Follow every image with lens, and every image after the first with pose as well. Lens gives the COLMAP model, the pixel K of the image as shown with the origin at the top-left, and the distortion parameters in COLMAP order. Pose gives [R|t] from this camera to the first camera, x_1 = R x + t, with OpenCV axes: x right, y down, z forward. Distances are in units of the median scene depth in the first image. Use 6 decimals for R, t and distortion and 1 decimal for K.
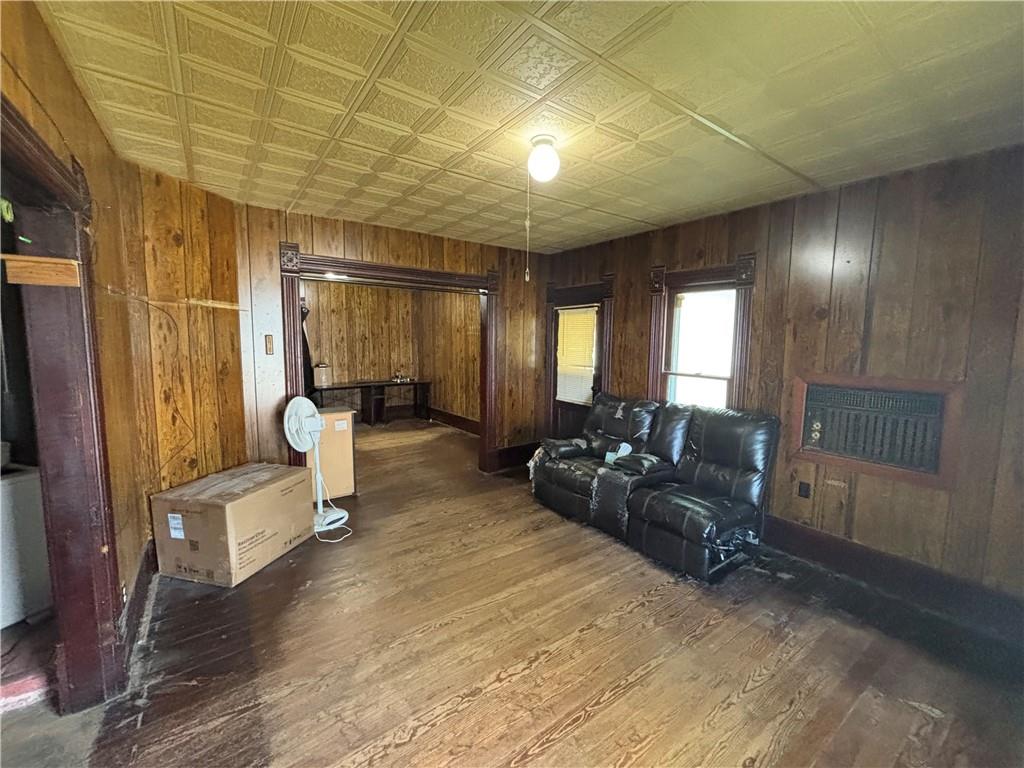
lens RADIAL K [[413.7, 0, 504.4], [0, 413.7, 384.6], [0, 0, 1]] dist [0.007047, -0.001182]
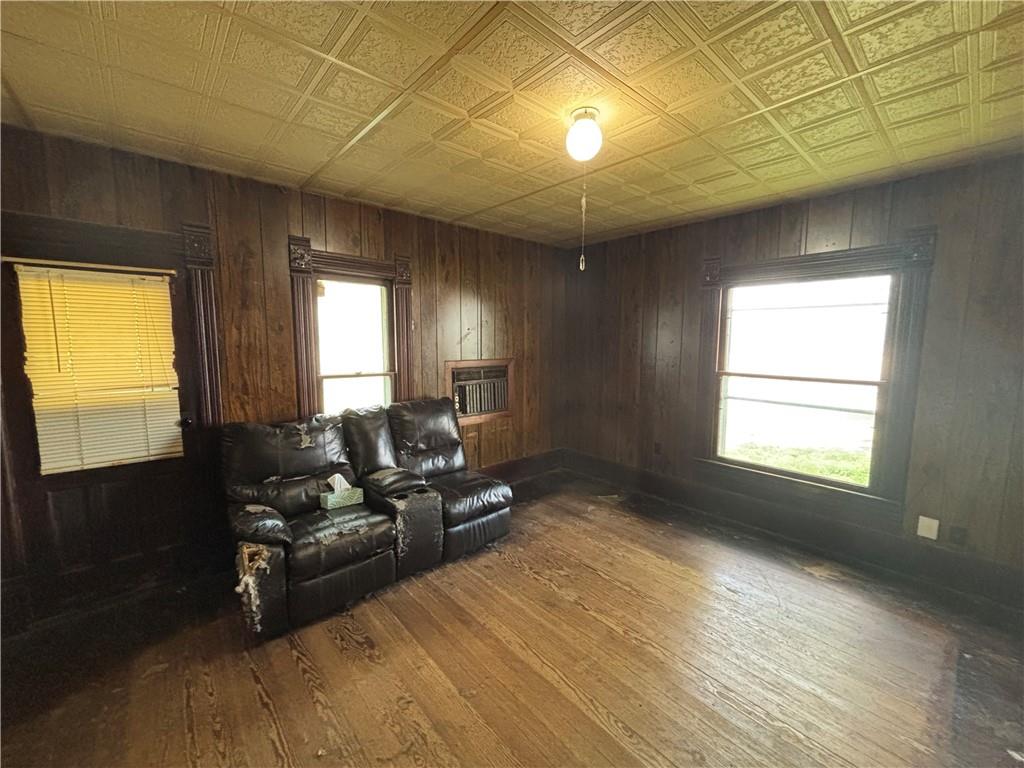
lens RADIAL K [[413.7, 0, 521.0], [0, 413.7, 382.6], [0, 0, 1]] dist [0.007047, -0.001182]
pose [[-0.115751, -0.121797, 0.985782, -0.592413], [0.103430, 0.985580, 0.133917, -0.111591], [-0.987879, 0.117460, -0.101485, 0.915847]]
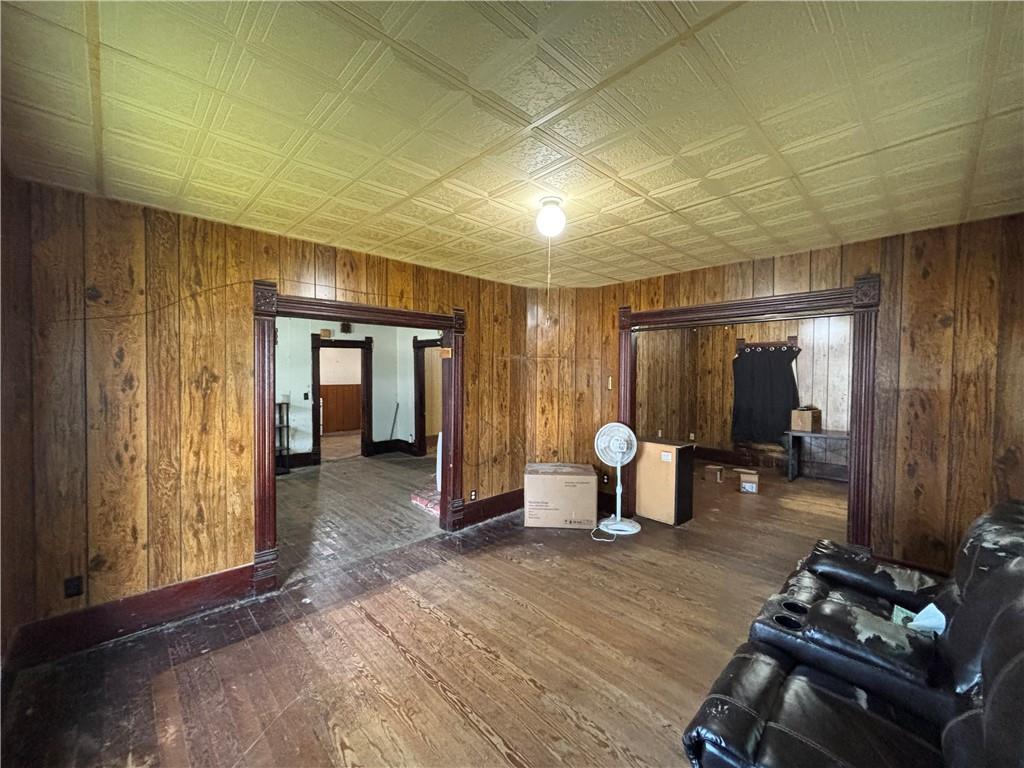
lens RADIAL K [[413.7, 0, 517.0], [0, 413.7, 382.2], [0, 0, 1]] dist [0.007047, -0.001182]
pose [[0.158876, 0.010469, -0.987243, 0.849283], [-0.111297, 0.993760, -0.007373, -0.061813], [0.981005, 0.111048, 0.159050, 0.559188]]
